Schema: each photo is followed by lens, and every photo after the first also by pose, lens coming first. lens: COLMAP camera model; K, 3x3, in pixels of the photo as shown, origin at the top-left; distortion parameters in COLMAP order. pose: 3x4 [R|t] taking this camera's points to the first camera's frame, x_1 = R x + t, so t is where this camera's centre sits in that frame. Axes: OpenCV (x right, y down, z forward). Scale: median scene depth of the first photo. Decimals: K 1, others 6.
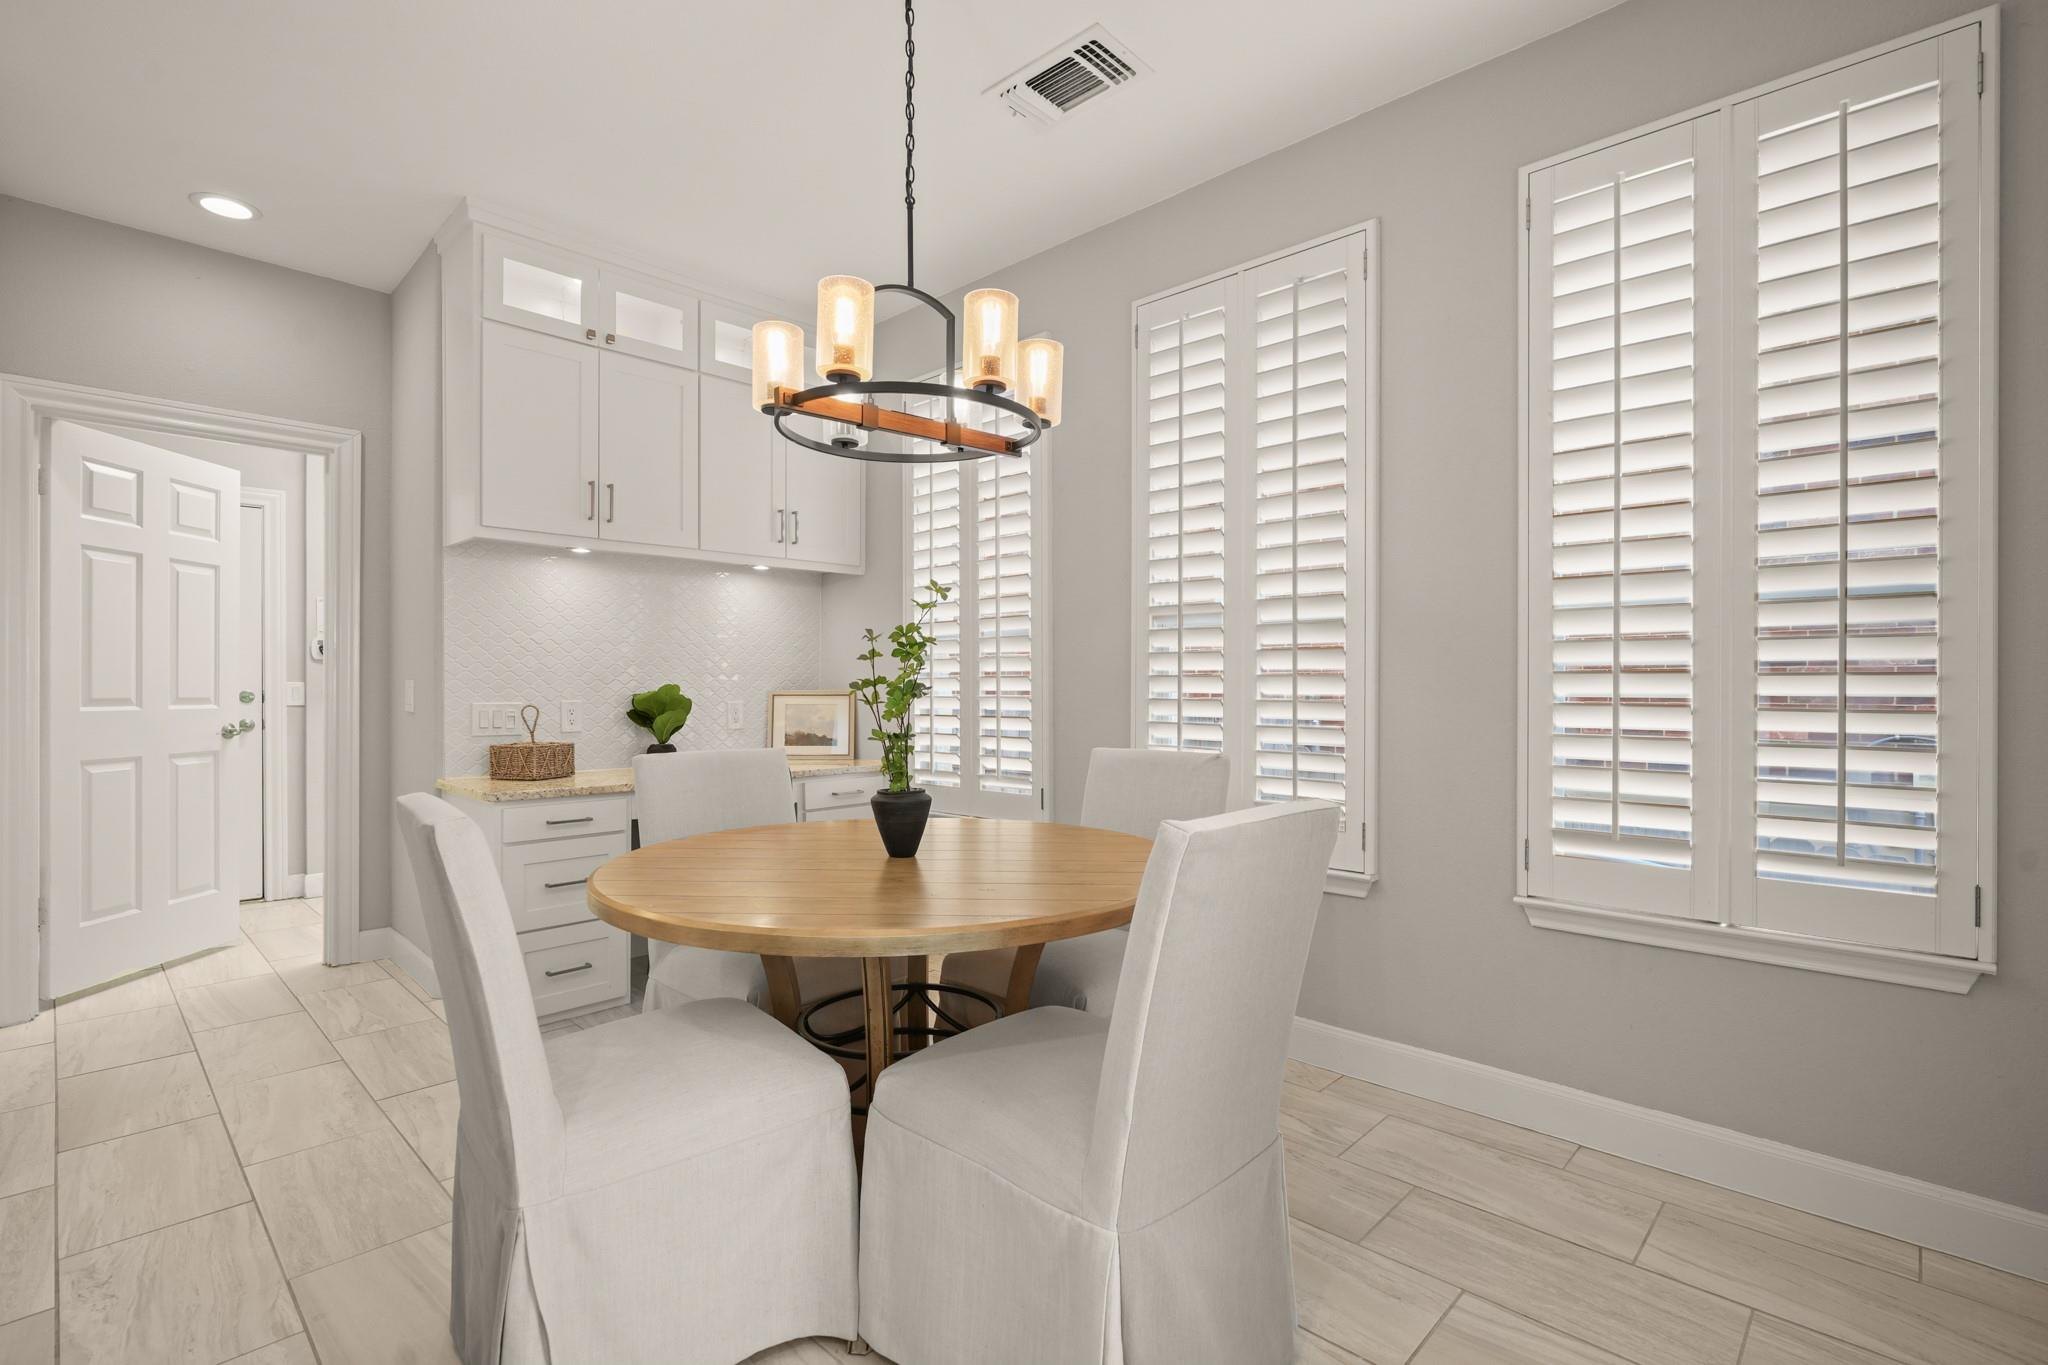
lens RADIAL K [[936.2, 0, 1038.0], [0, 936.2, 693.1], [0, 0, 1]] dist [-0.008947, 0.002114]
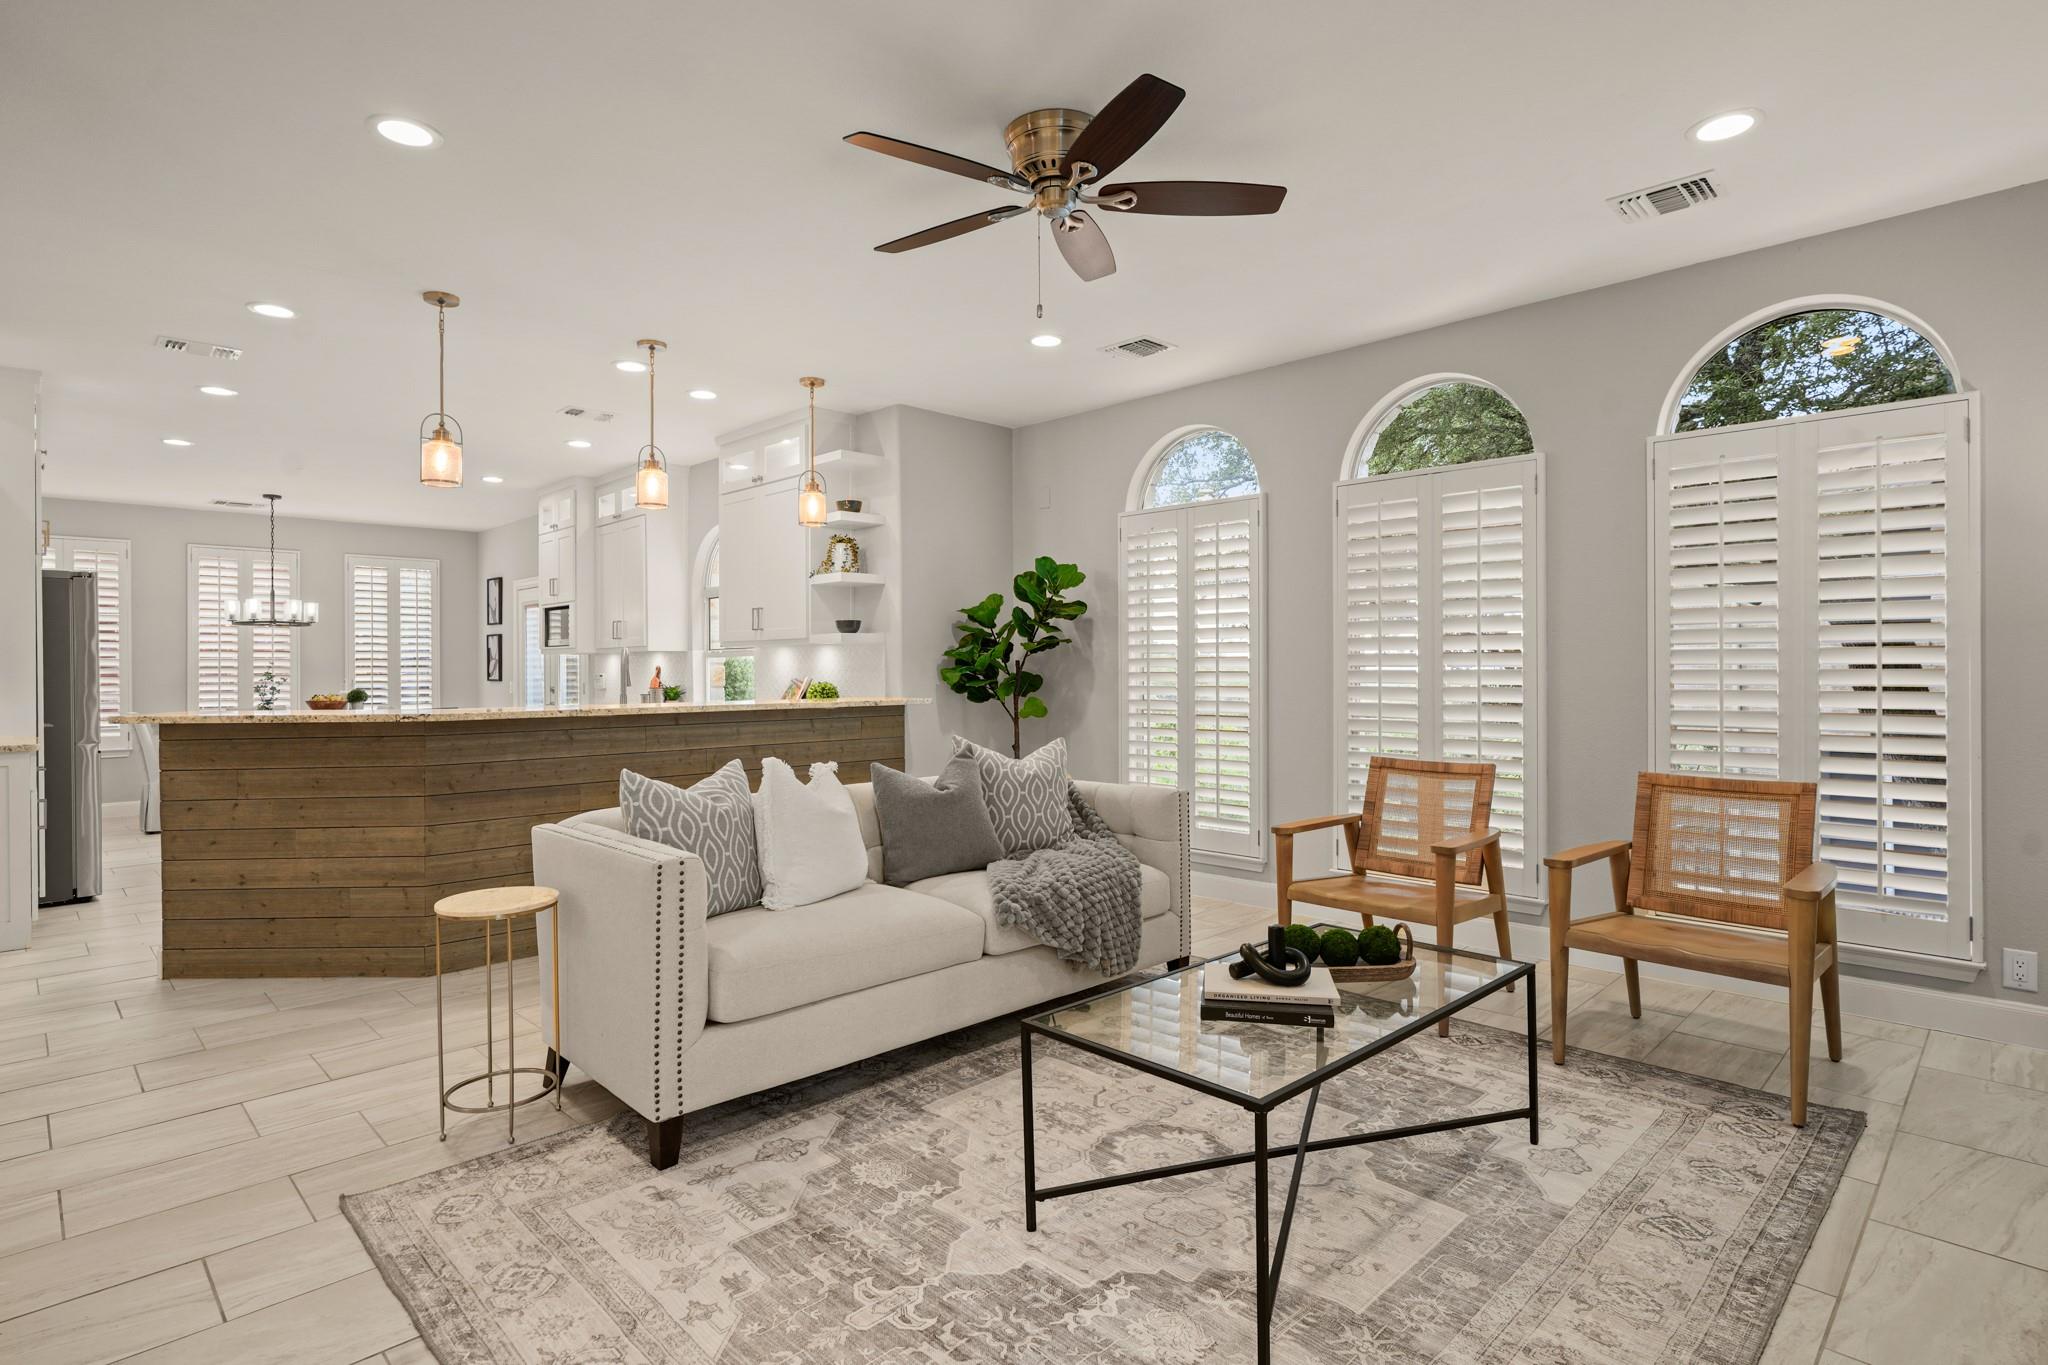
lens RADIAL K [[1009.4, 0, 1011.8], [0, 1009.4, 683.4], [0, 0, 1]] dist [0.007006, -0.000654]
pose [[0.027259, -0.013037, 0.999543, -4.083773], [0.019285, 0.999736, 0.012514, -0.016000], [-0.999442, 0.018935, 0.027504, -2.132873]]
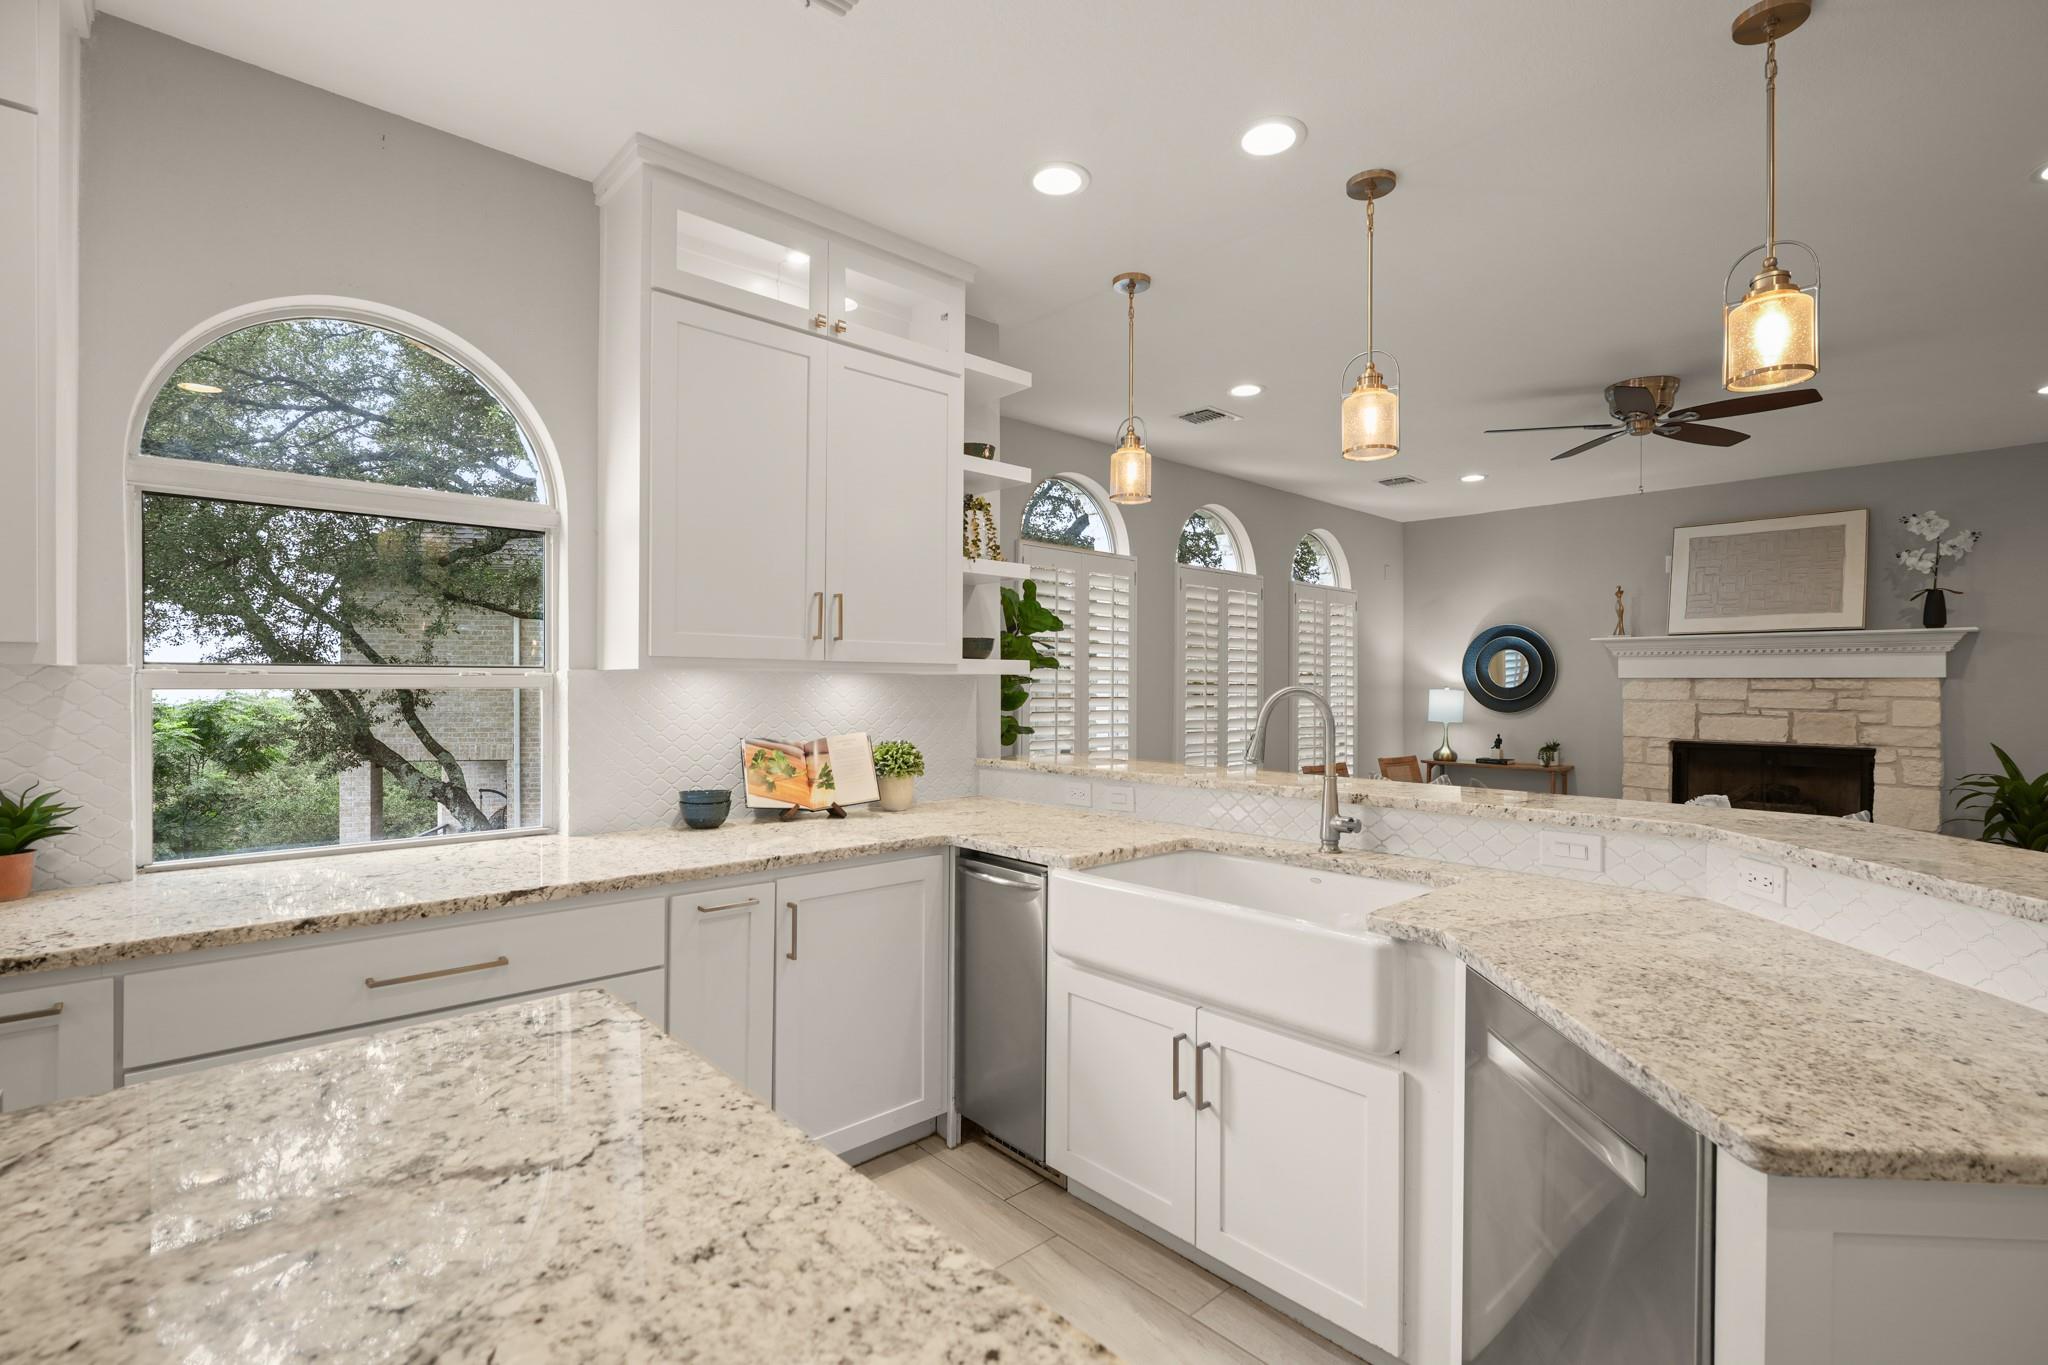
lens RADIAL K [[936.2, 0, 1021.5], [0, 936.2, 688.7], [0, 0, 1]] dist [-0.008947, 0.002114]
pose [[-0.997579, -0.002867, 0.069477, -1.550467], [-0.001711, 0.999859, 0.016686, -0.100785], [-0.069515, 0.016527, -0.997444, -0.067752]]
